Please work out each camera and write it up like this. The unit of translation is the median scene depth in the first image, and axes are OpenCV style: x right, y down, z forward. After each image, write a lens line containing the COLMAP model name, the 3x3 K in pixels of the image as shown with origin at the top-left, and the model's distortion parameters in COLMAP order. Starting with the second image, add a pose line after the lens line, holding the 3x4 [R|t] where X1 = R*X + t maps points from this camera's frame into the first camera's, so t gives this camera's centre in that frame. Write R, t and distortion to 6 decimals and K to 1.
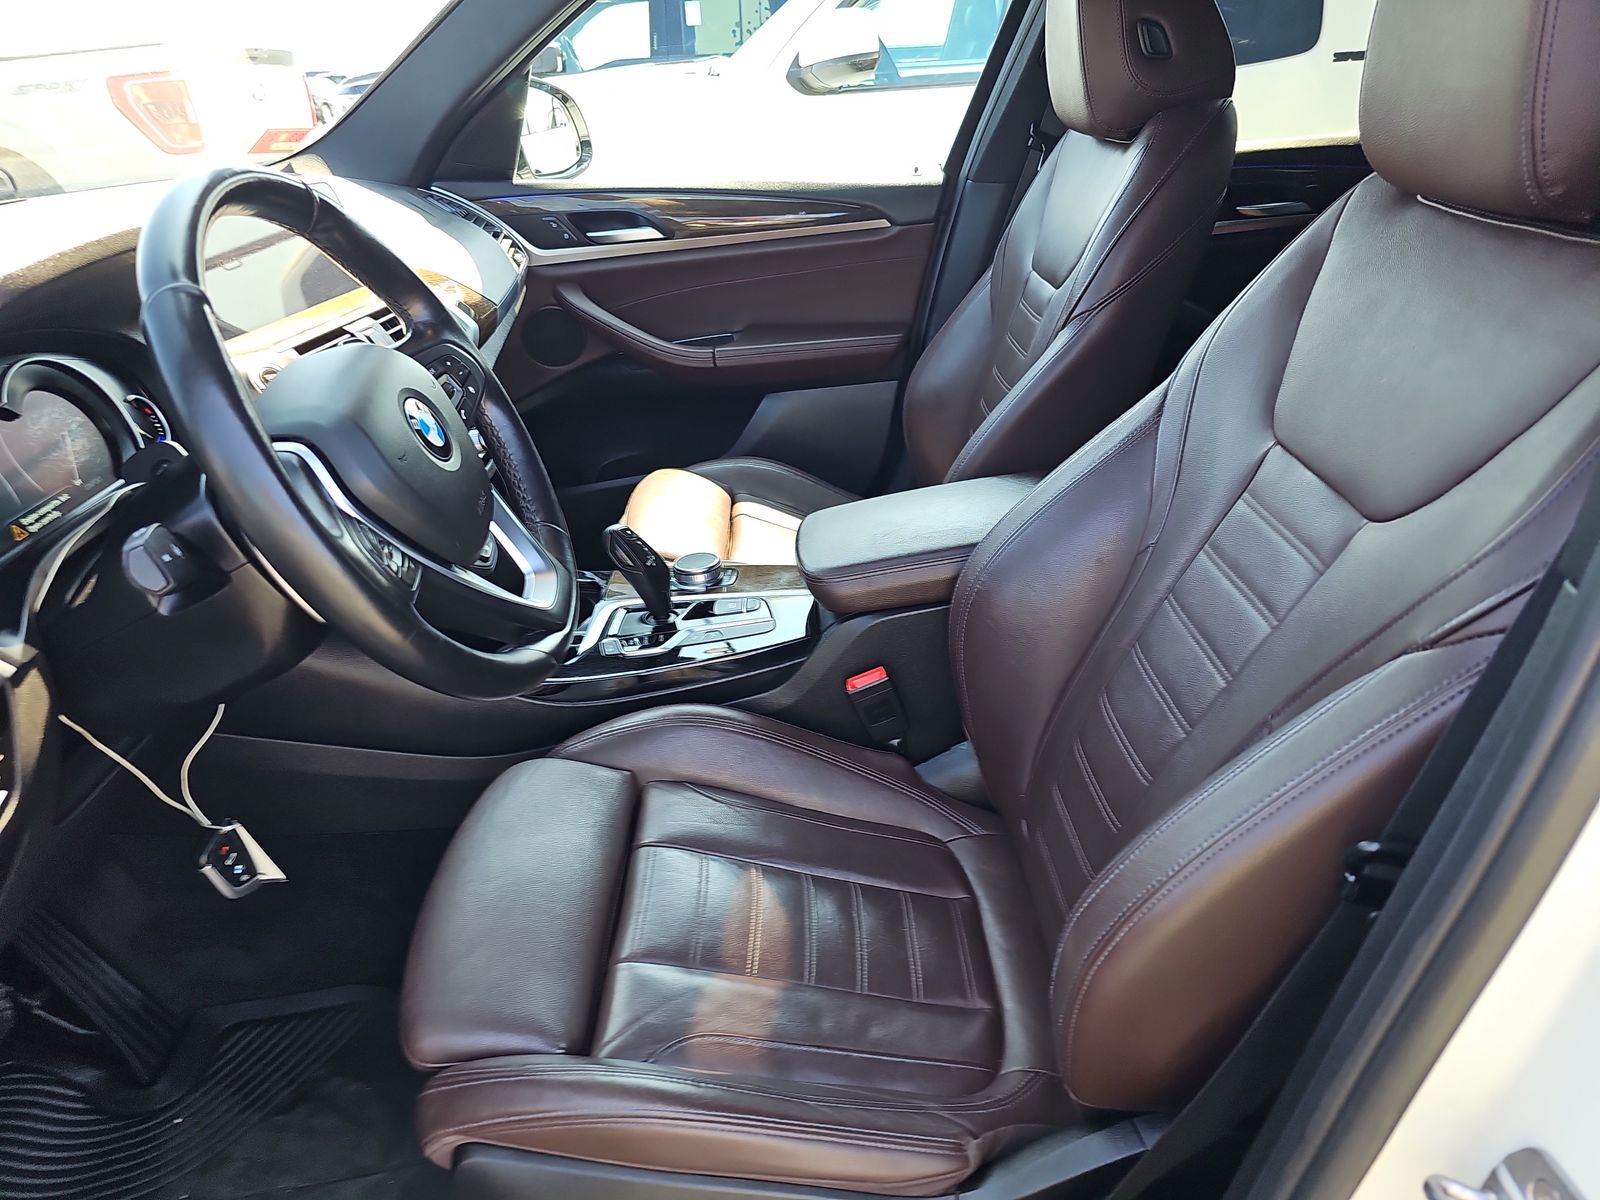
lens RADIAL K [[1085.5, 0, 804.0], [0, 1085.5, 569.9], [0, 0, 1]] dist [-0.002183, -0.021601]
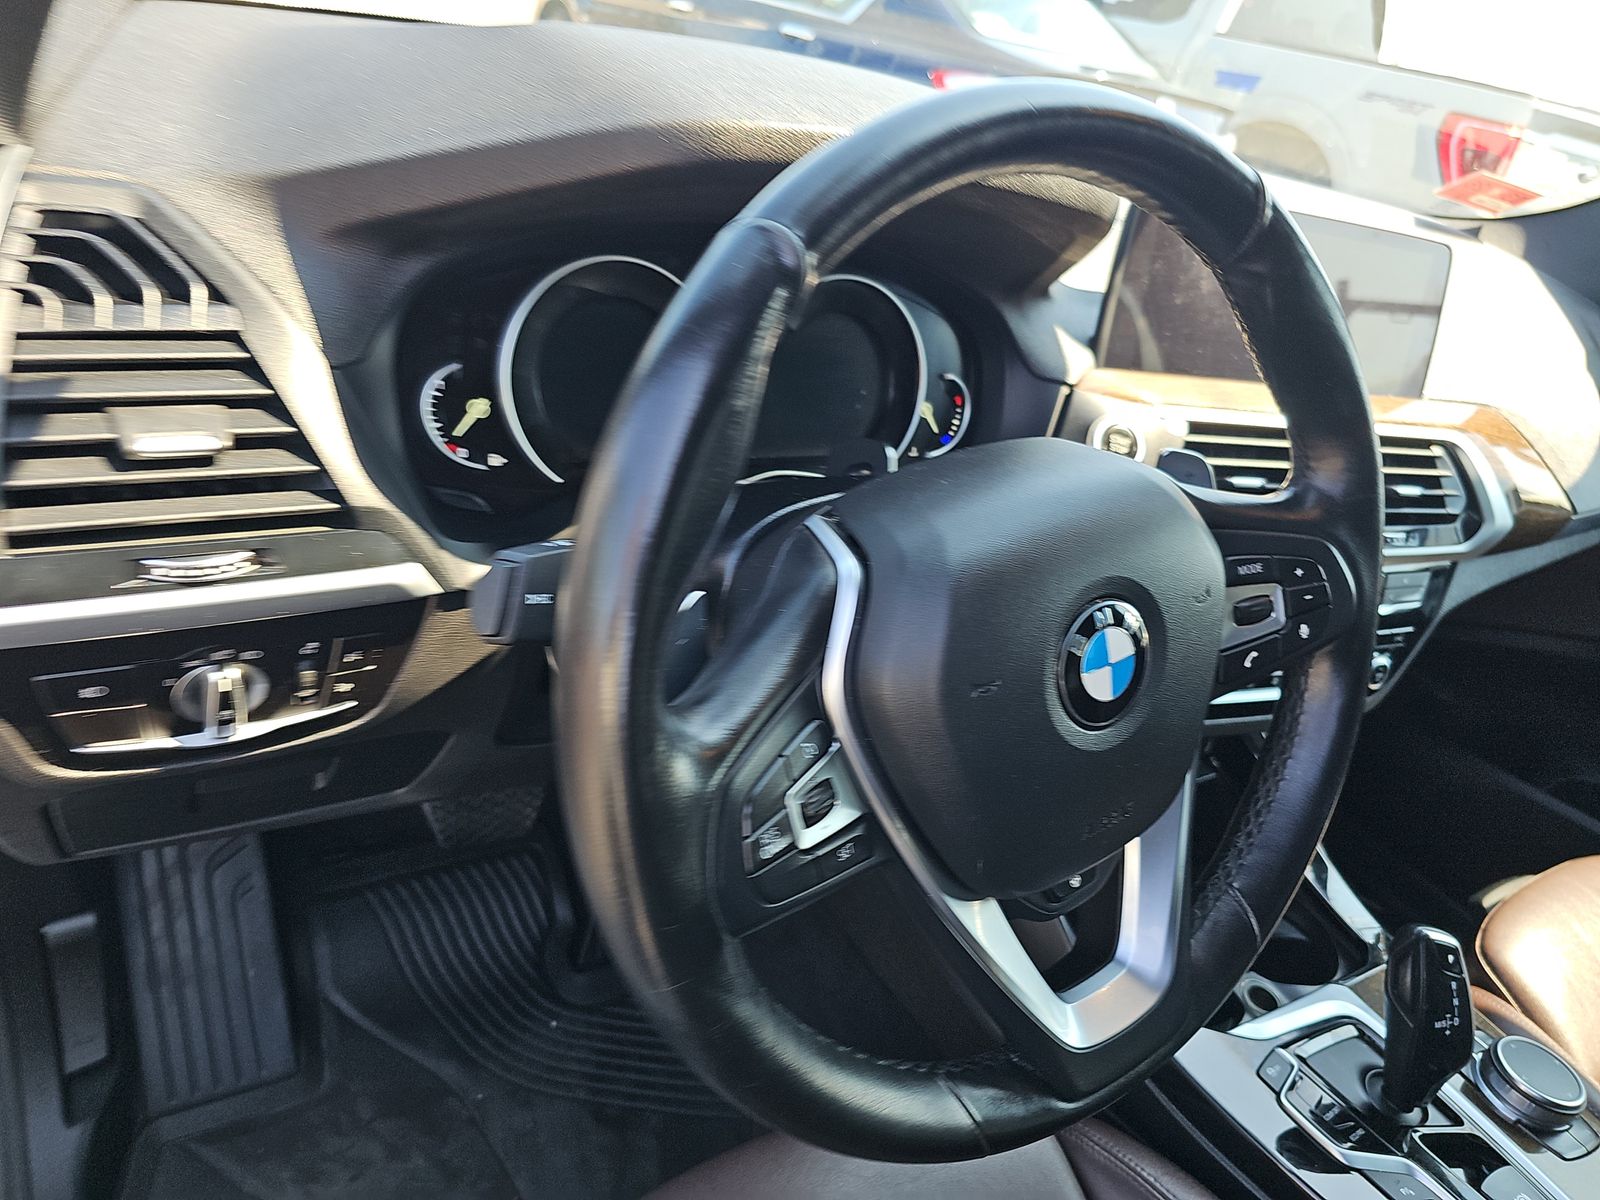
lens RADIAL K [[1061.6, 0, 800.0], [0, 1061.6, 600.0], [0, 0, 1]] dist [-0.004033, -0.002182]
pose [[0.459068, 0.573528, -0.678470, -0.048618], [-0.577299, 0.773061, 0.262874, -0.129210], [0.675264, 0.271003, 0.685985, 0.335441]]
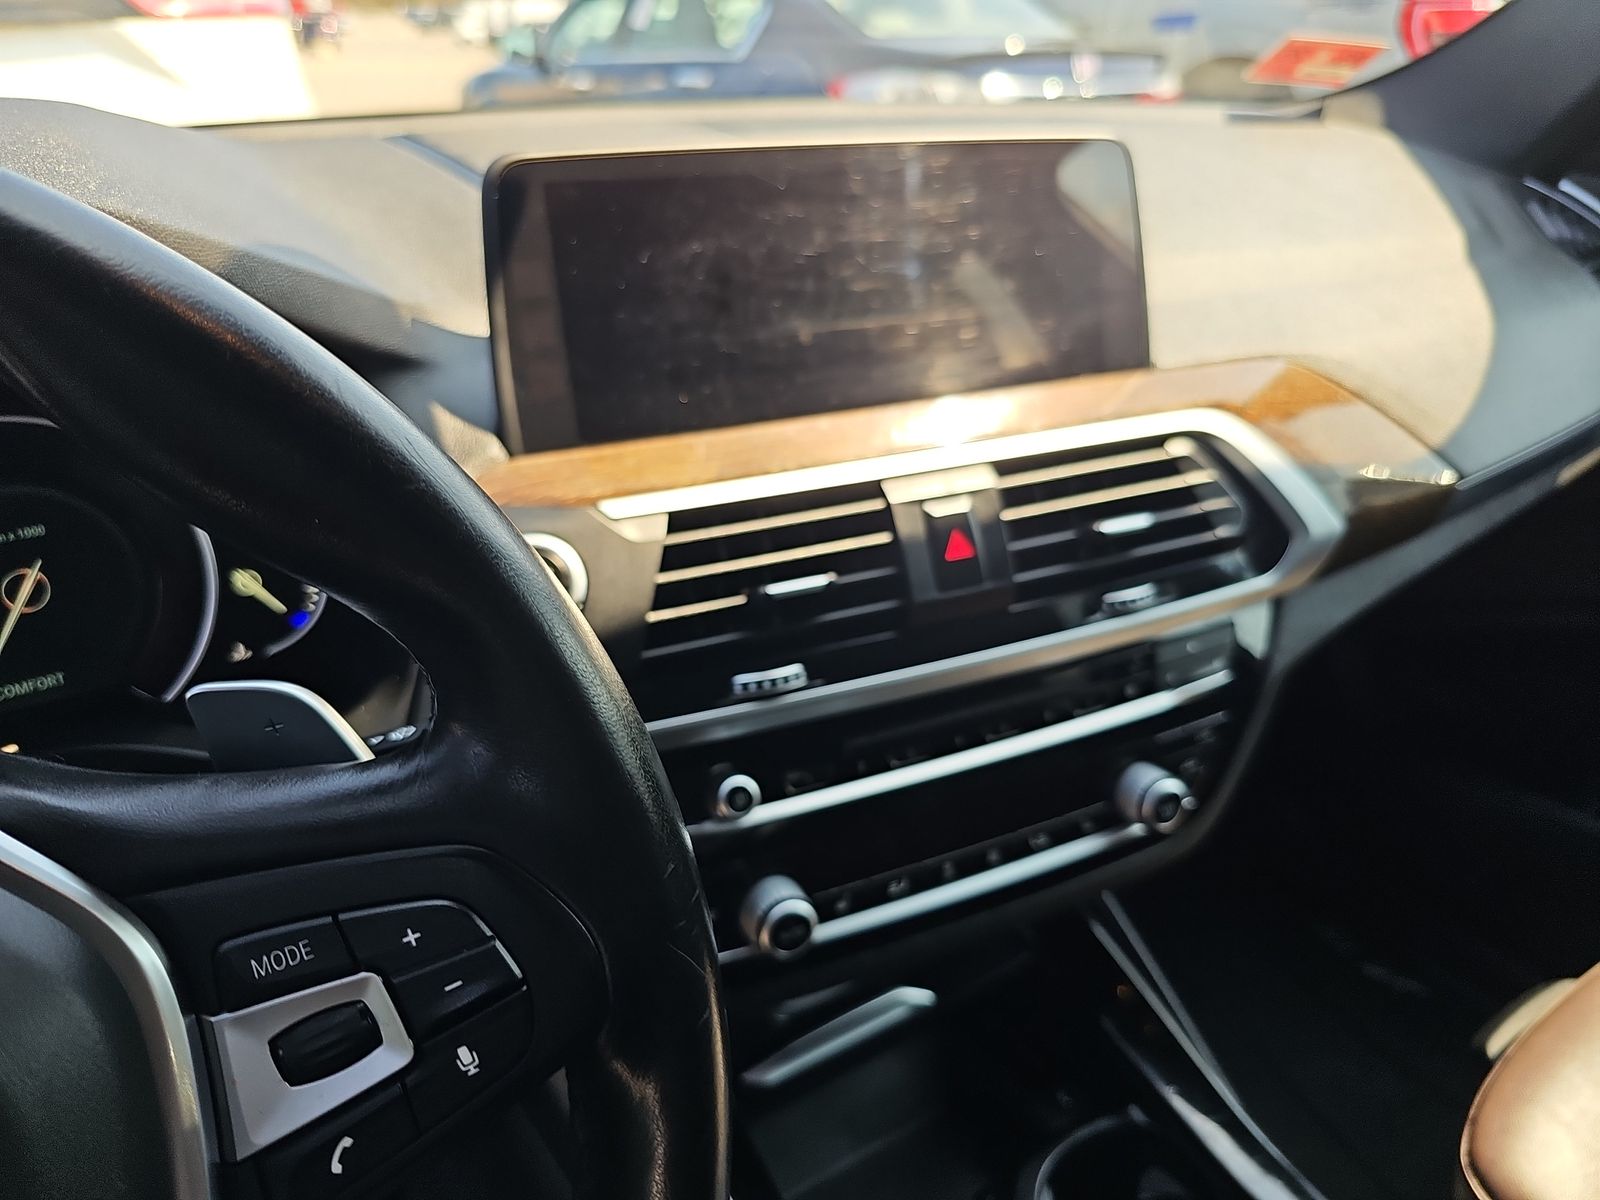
lens RADIAL K [[1085.5, 0, 804.0], [0, 1085.5, 569.9], [0, 0, 1]] dist [-0.002183, -0.021601]
pose [[0.505752, 0.435061, -0.744941, -0.103635], [-0.395382, 0.884384, 0.248067, -0.275174], [0.766738, 0.169076, 0.619295, 0.687412]]
